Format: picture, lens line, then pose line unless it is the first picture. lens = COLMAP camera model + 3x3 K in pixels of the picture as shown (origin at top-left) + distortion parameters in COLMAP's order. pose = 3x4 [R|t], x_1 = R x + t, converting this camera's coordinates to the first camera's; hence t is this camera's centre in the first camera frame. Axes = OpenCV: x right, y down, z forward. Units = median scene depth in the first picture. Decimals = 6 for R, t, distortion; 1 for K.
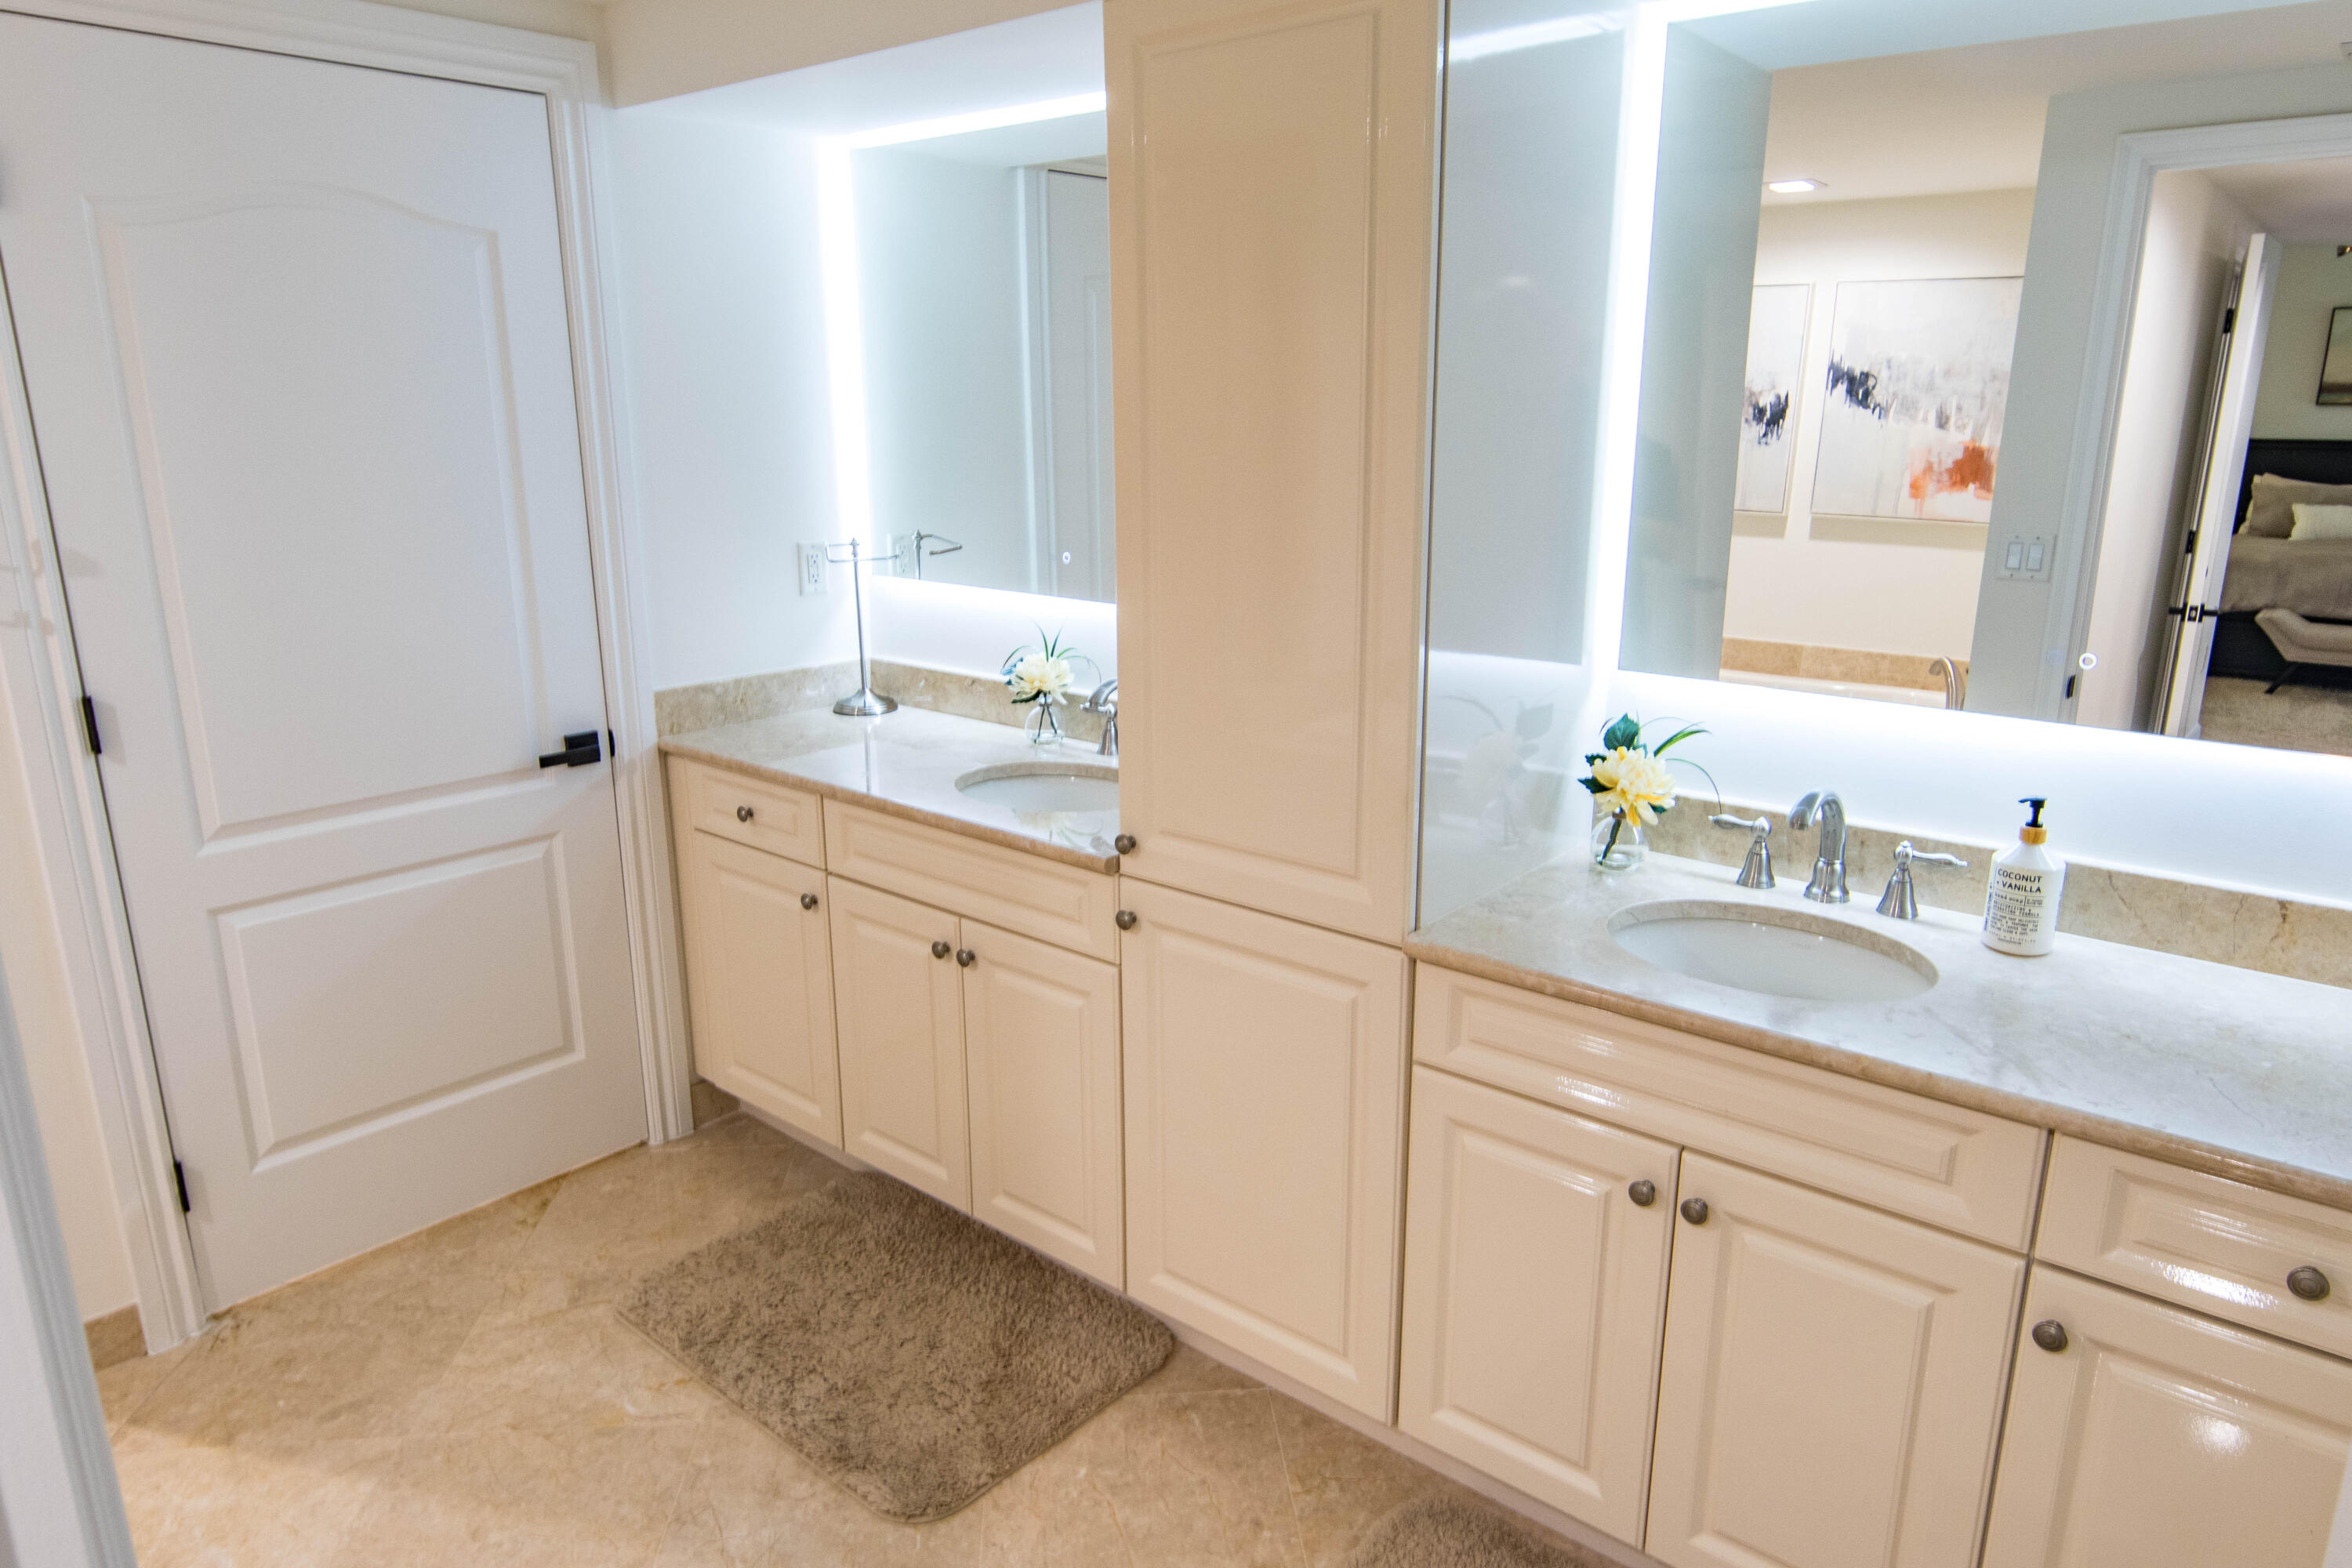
lens RADIAL K [[1496.1, 0, 1172.2], [0, 1496.1, 784.8], [0, 0, 1]] dist [-0.007938, 0.005546]
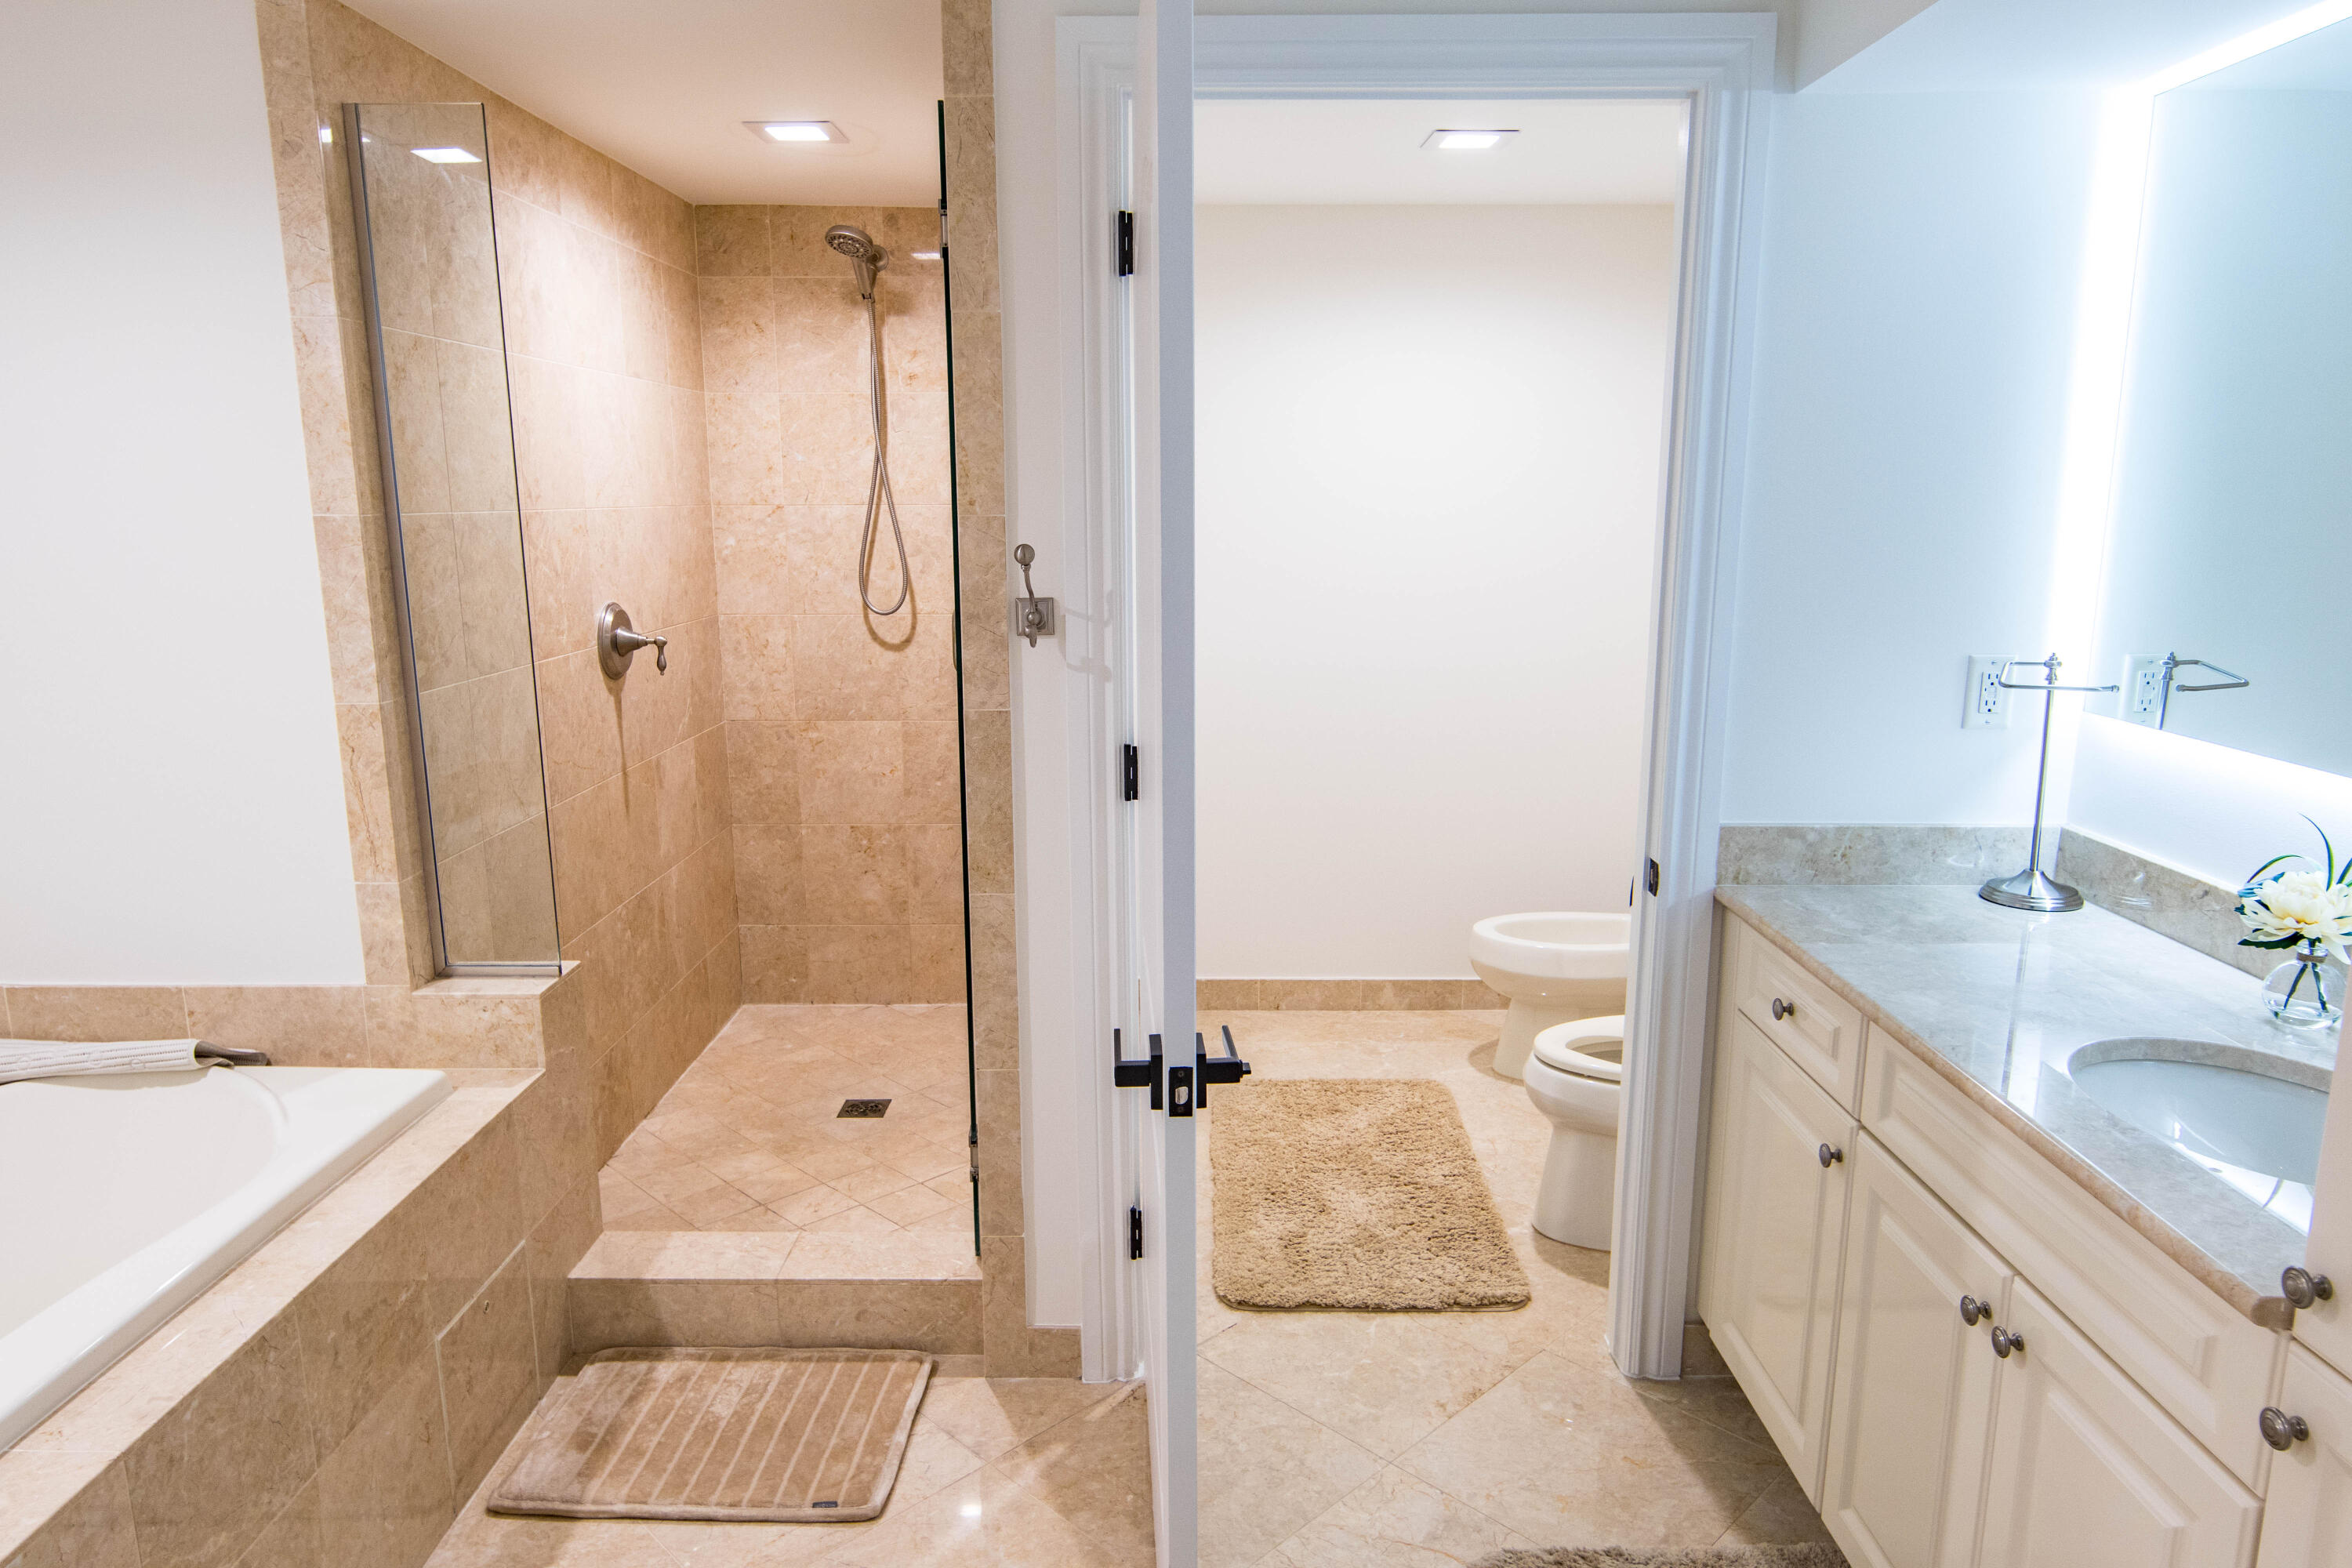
lens RADIAL K [[1496.1, 0, 1180.3], [0, 1496.1, 793.3], [0, 0, 1]] dist [-0.007938, 0.005546]
pose [[0.649810, 0.150236, -0.745101, 0.052740], [-0.190503, 0.981175, 0.031697, -0.049383], [0.735837, 0.121347, 0.666197, 0.260418]]
